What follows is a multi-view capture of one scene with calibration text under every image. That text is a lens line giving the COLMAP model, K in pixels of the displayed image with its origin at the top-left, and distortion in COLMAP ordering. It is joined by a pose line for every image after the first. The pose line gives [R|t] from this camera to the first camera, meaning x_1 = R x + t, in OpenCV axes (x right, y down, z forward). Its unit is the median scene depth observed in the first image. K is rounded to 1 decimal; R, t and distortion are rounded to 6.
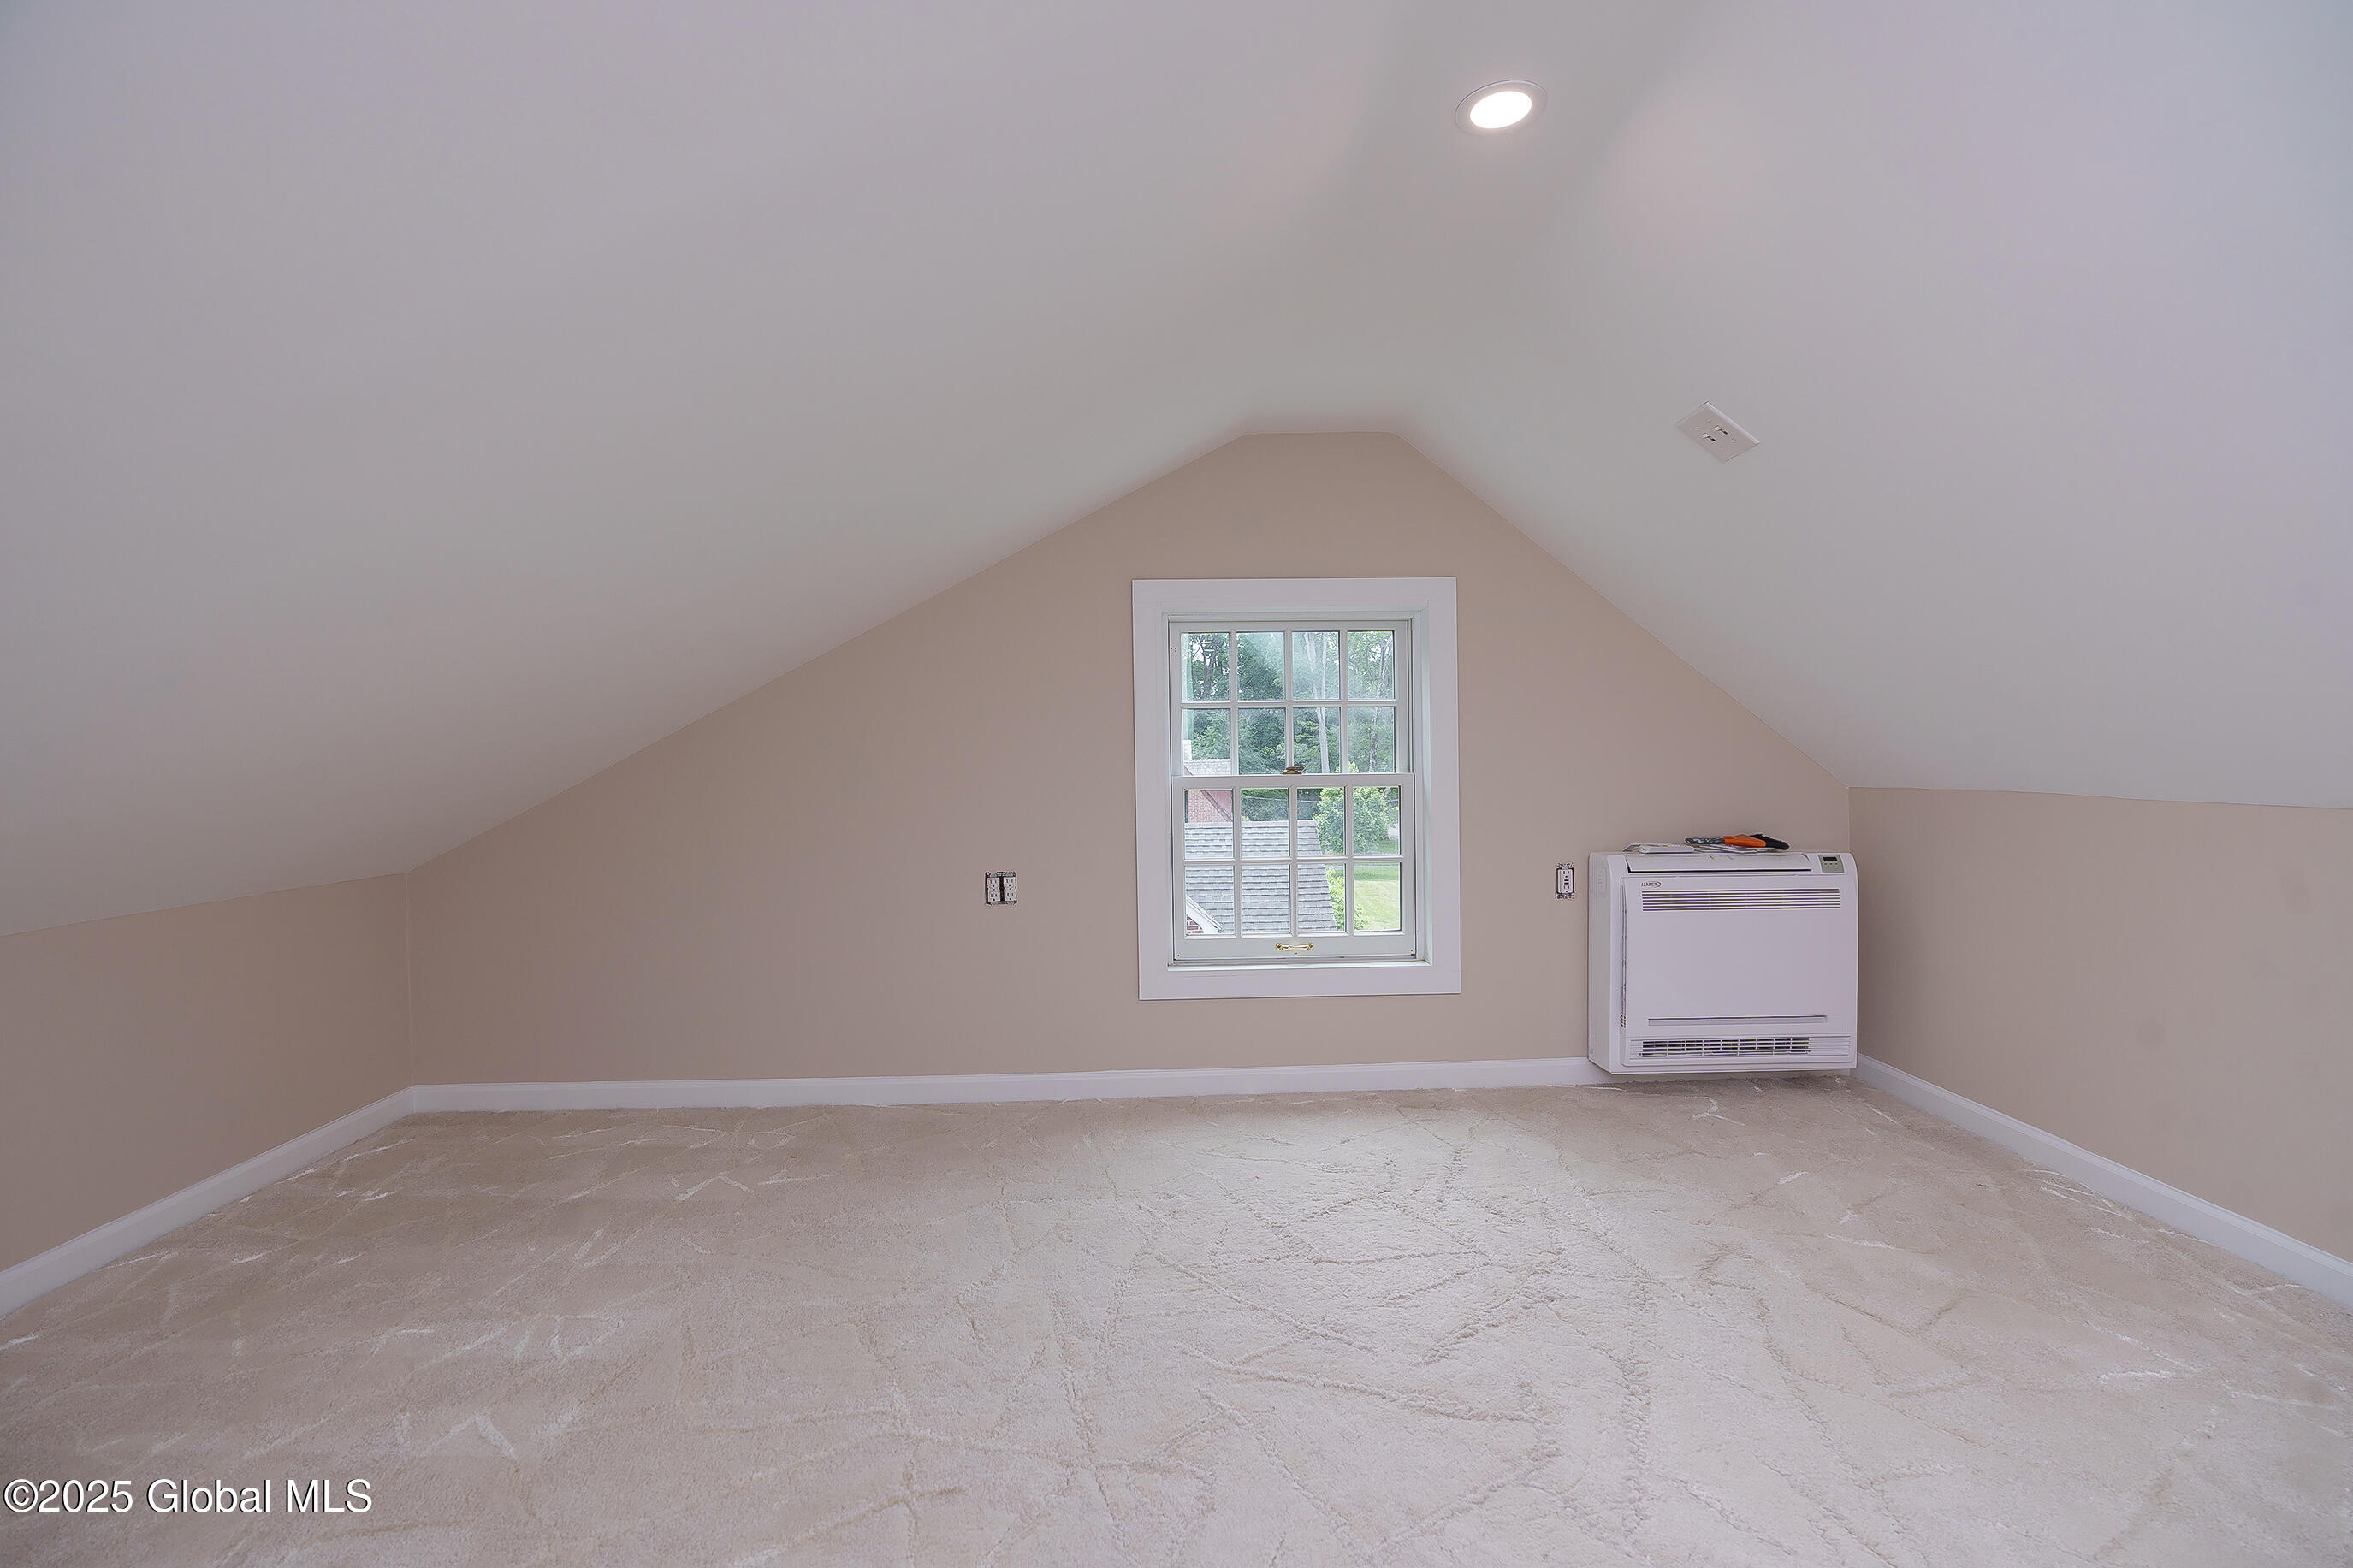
lens RADIAL K [[1064.8, 0, 1181.1], [0, 1064.8, 792.3], [0, 0, 1]] dist [-0.014341, 0.005112]
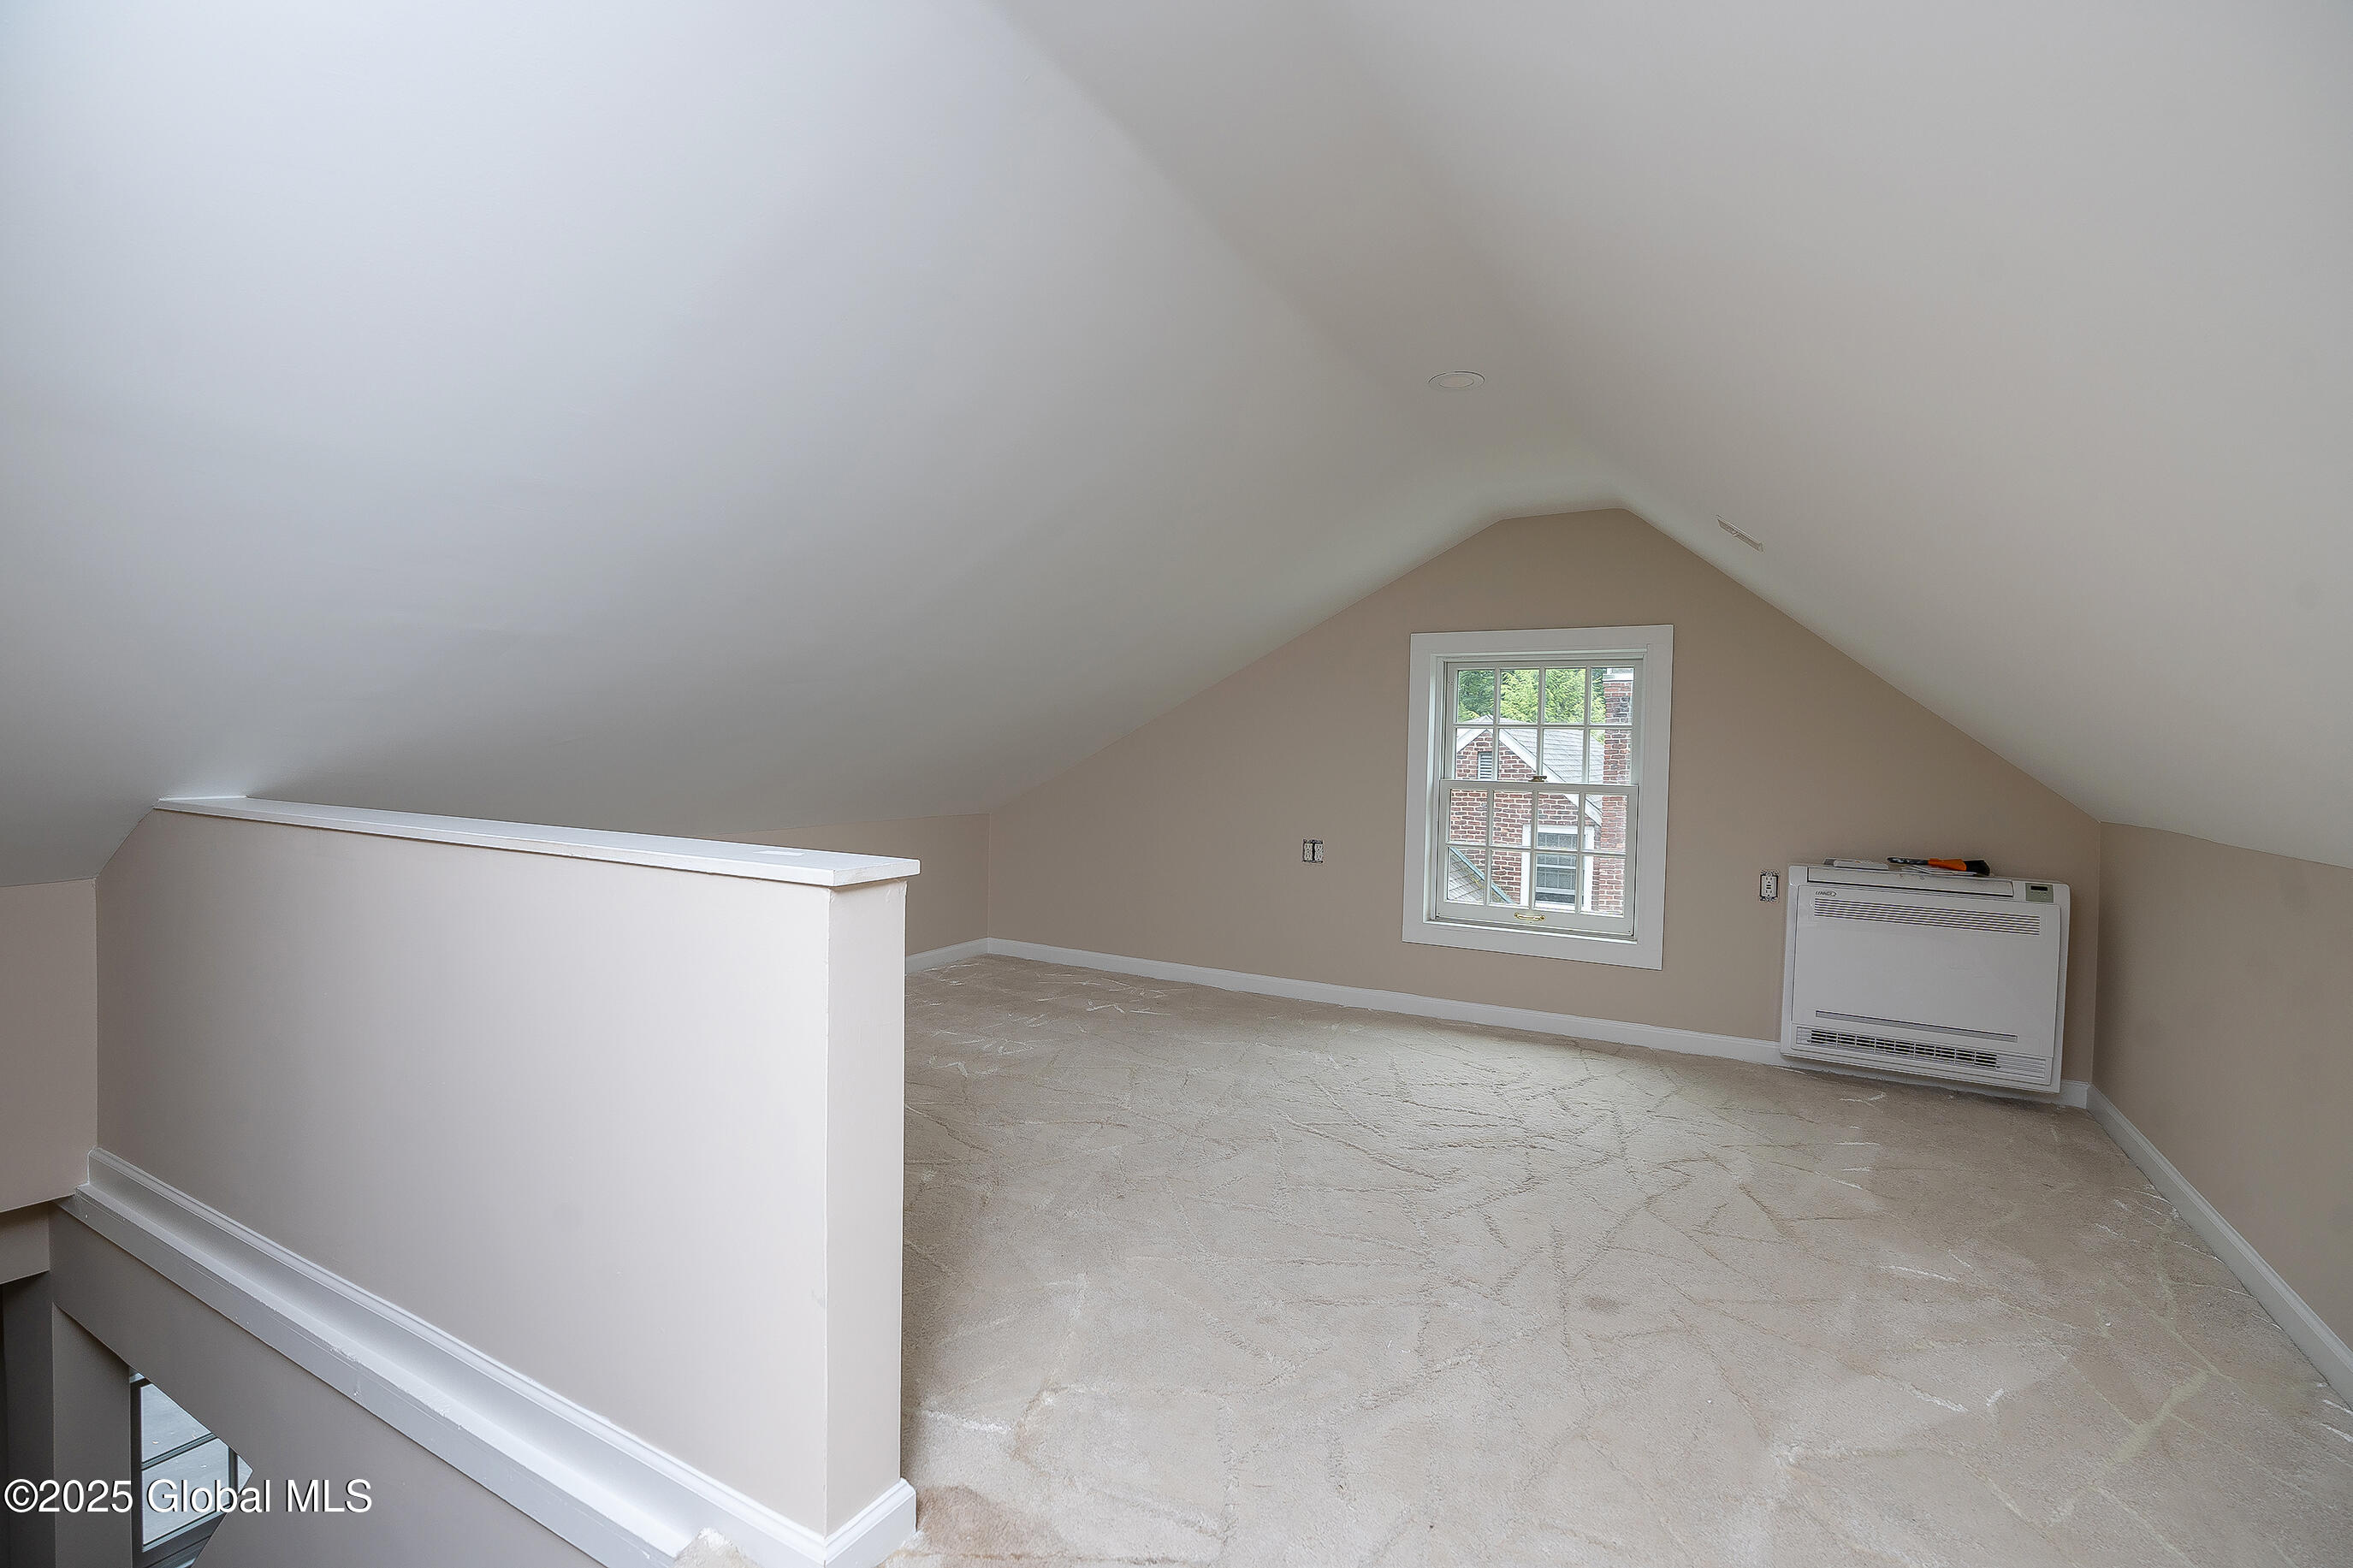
lens RADIAL K [[1064.8, 0, 1172.4], [0, 1064.8, 779.1], [0, 0, 1]] dist [-0.014341, 0.005112]
pose [[0.851509, 0.047037, -0.522226, 0.428438], [-0.050257, 0.998704, 0.008009, -0.009454], [0.521926, 0.019425, 0.852769, -0.331913]]
